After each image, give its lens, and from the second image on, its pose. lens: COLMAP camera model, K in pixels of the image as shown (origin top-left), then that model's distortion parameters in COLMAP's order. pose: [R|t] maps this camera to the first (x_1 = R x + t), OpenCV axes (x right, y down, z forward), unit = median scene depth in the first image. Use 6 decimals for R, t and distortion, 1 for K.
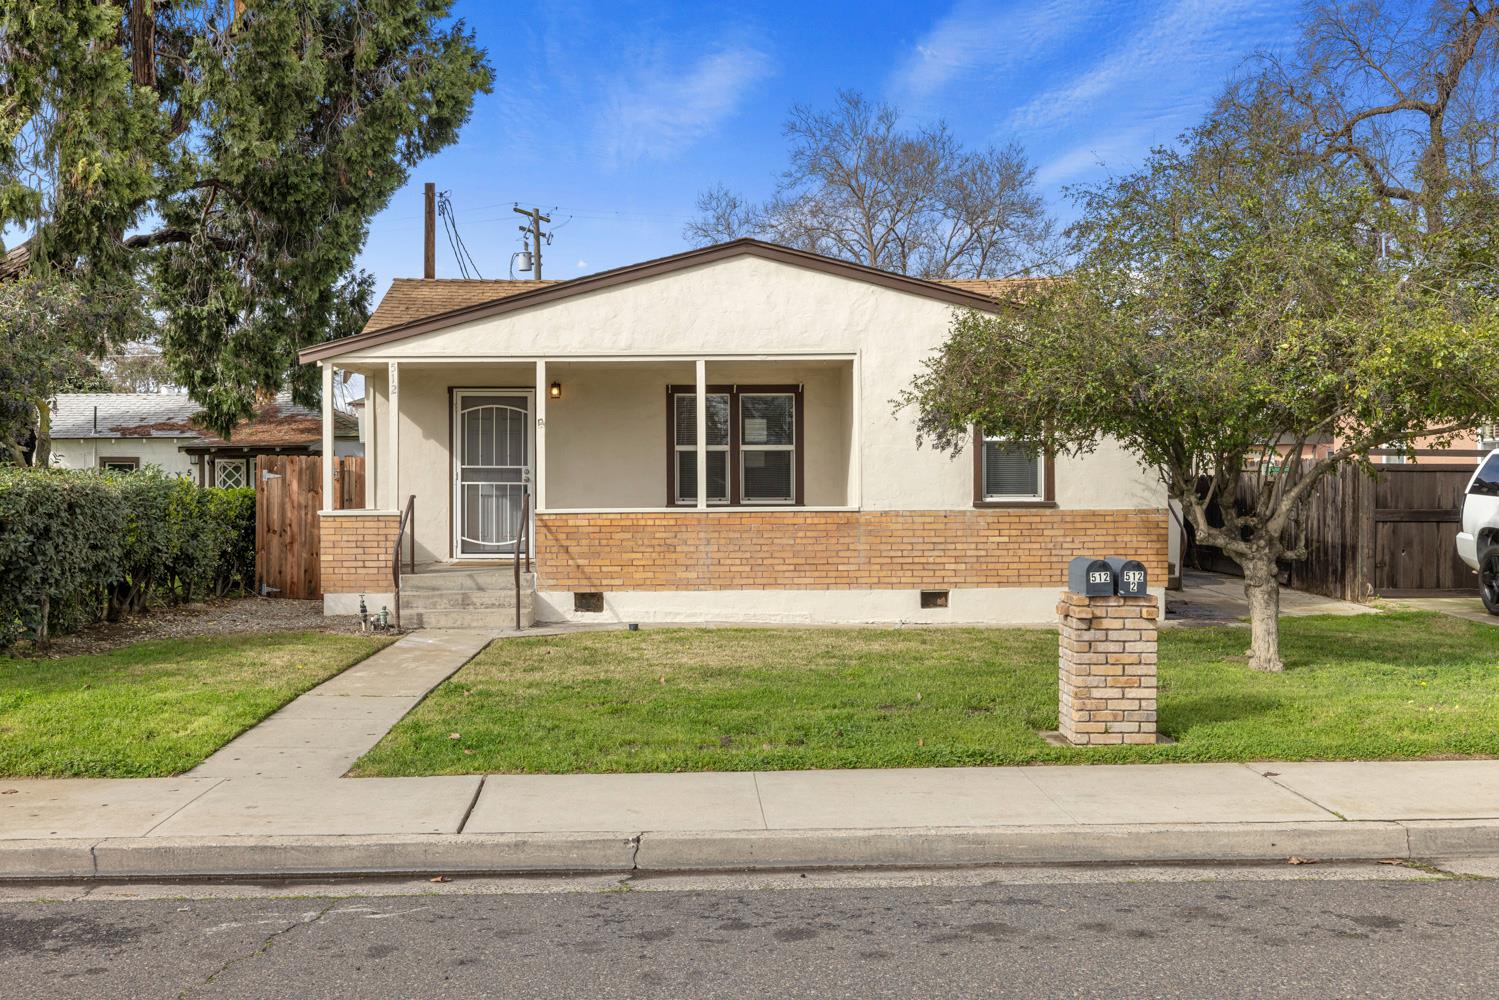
lens RADIAL K [[1471.1, 0, 746.7], [0, 1471.1, 497.5], [0, 0, 1]] dist [0.001886, 0.000000]
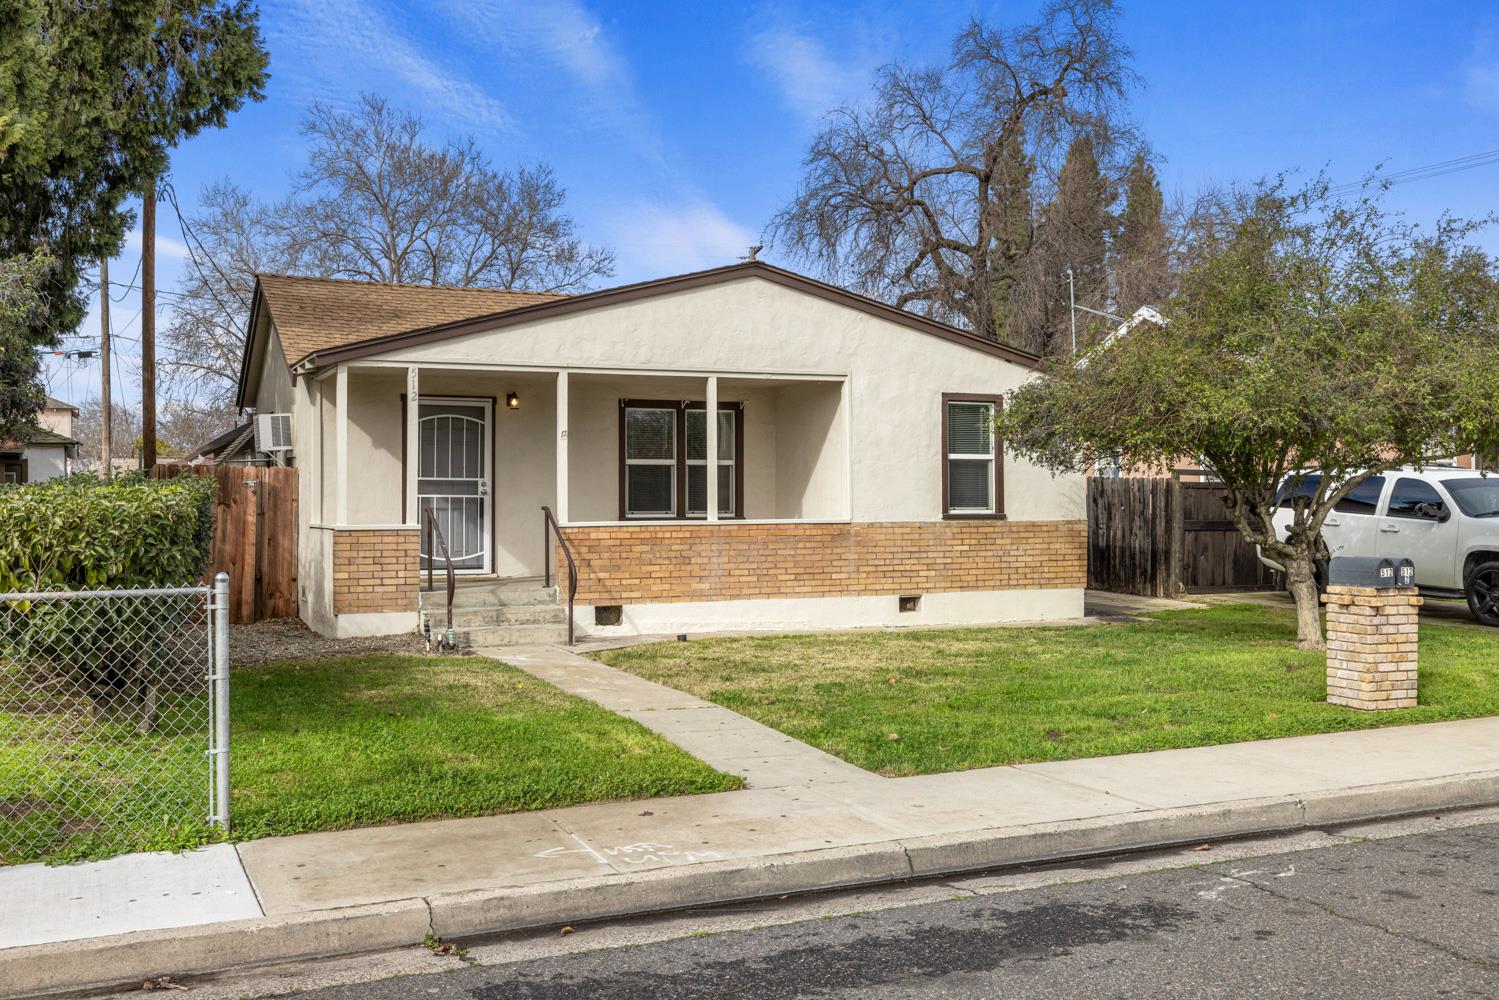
lens RADIAL K [[1471.1, 0, 760.3], [0, 1471.1, 493.7], [0, 0, 1]] dist [0.001886, 0.000000]
pose [[0.920000, 0.003675, 0.391901, -0.402448], [0.001732, 0.999908, -0.013442, 0.002300], [-0.391914, 0.013045, 0.919909, 0.042365]]
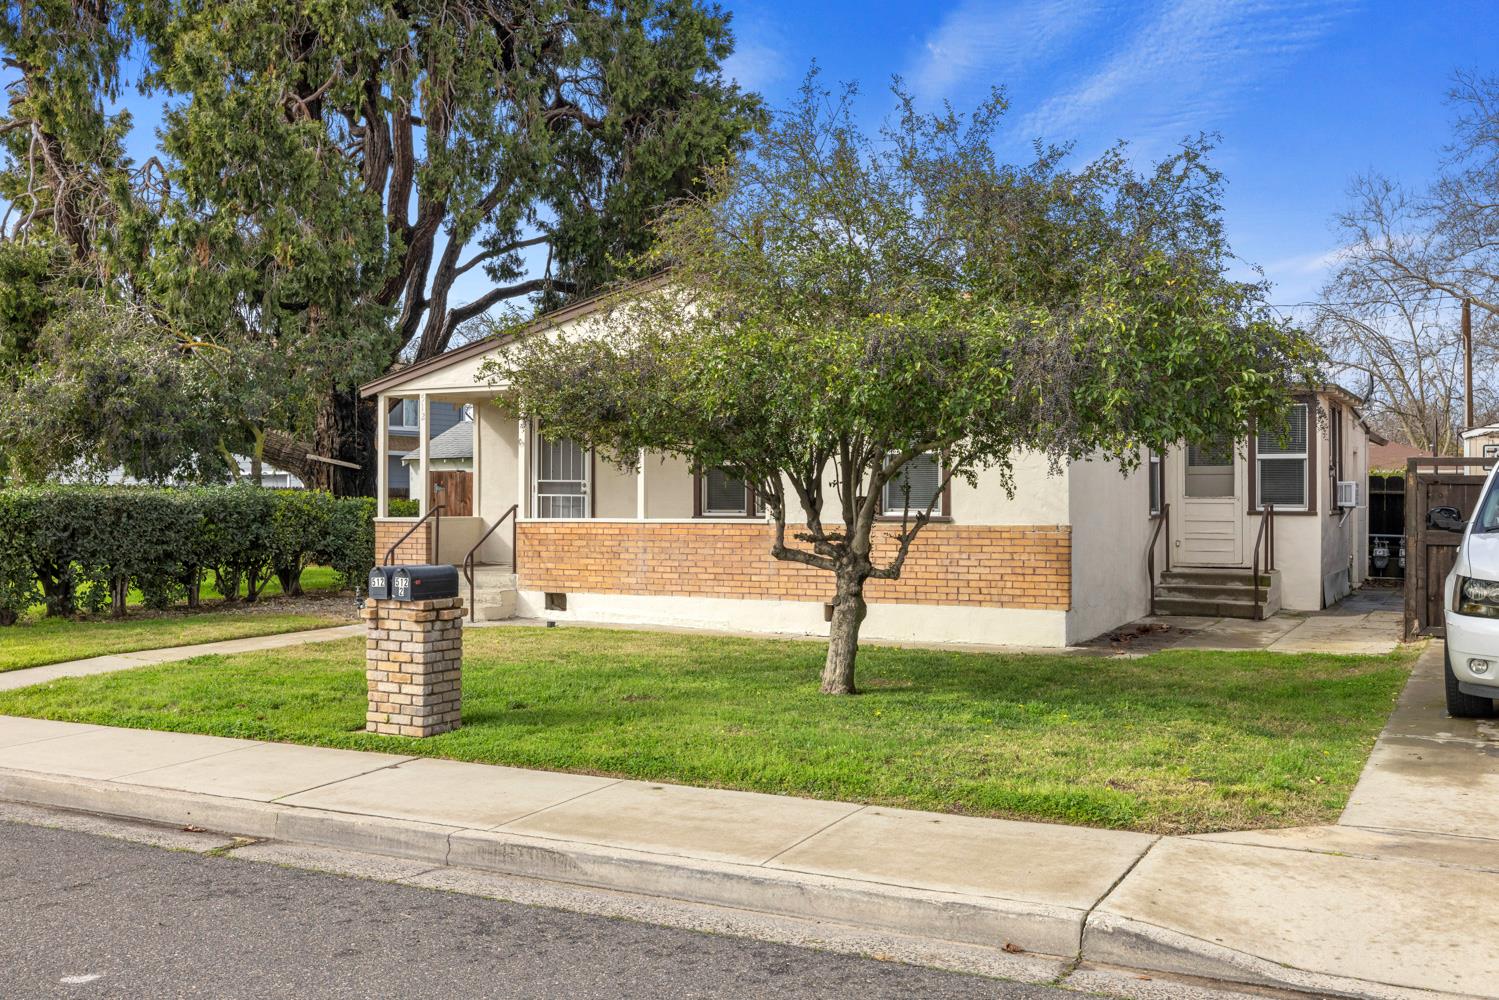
lens RADIAL K [[1471.1, 0, 735.8], [0, 1471.1, 500.3], [0, 0, 1]] dist [0.001886, 0.000000]
pose [[0.862604, 0.005370, -0.505851, 0.577428], [-0.008330, 0.999959, -0.003590, -0.003254], [0.505811, 0.007310, 0.862613, 0.099721]]
